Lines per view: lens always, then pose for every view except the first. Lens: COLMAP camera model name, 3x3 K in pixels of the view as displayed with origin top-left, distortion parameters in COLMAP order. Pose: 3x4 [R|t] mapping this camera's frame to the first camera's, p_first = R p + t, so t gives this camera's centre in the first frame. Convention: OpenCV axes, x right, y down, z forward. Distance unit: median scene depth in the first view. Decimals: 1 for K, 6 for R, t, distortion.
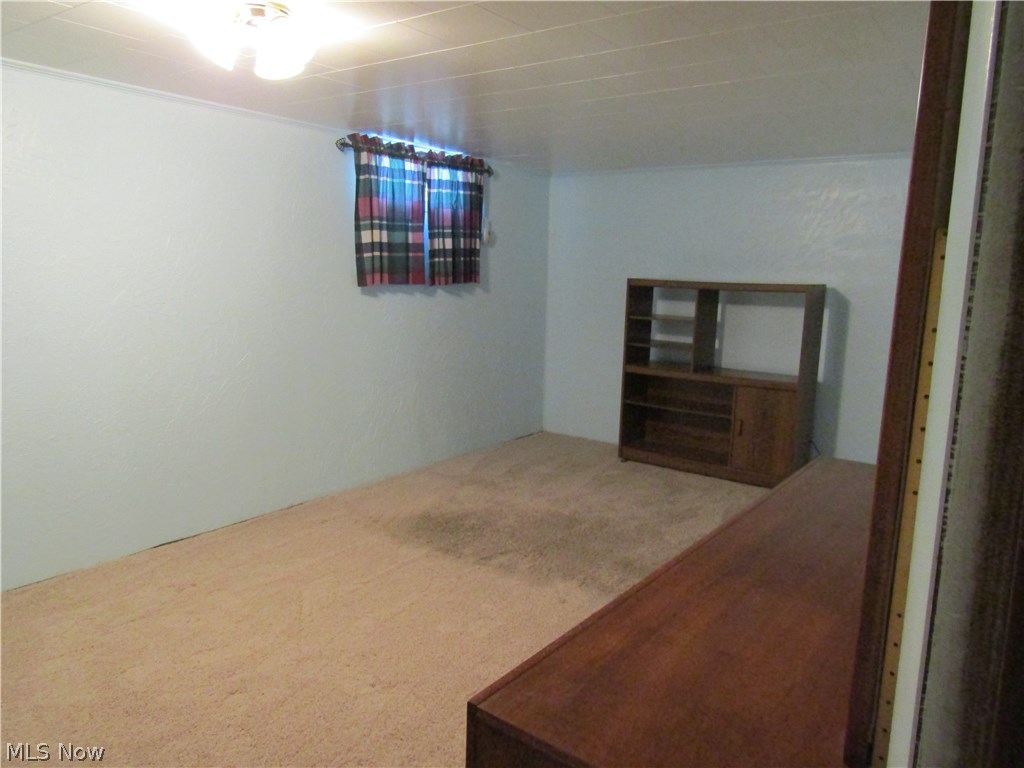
lens RADIAL K [[723.3, 0, 518.4], [0, 723.3, 382.5], [0, 0, 1]] dist [-0.015018, 0.009557]
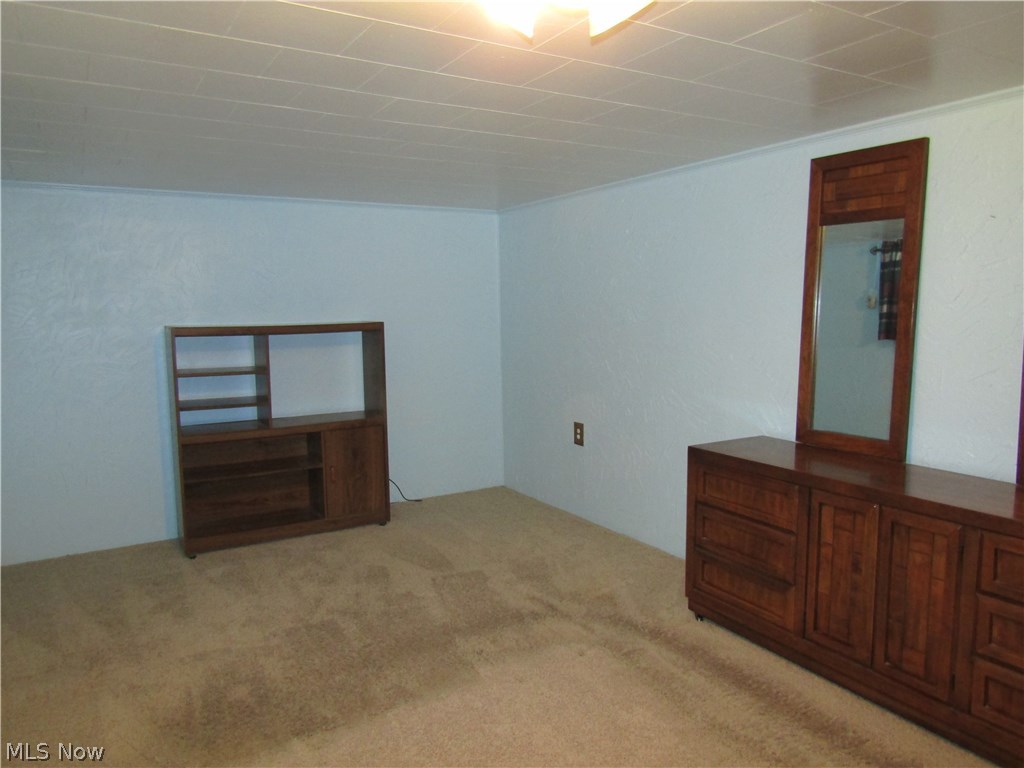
lens RADIAL K [[723.3, 0, 517.3], [0, 723.3, 386.8], [0, 0, 1]] dist [-0.015018, 0.009557]
pose [[0.373247, -0.135763, 0.917745, -0.475798], [0.162545, 0.983503, 0.079383, -0.089756], [-0.913381, 0.119545, 0.389157, 0.388384]]
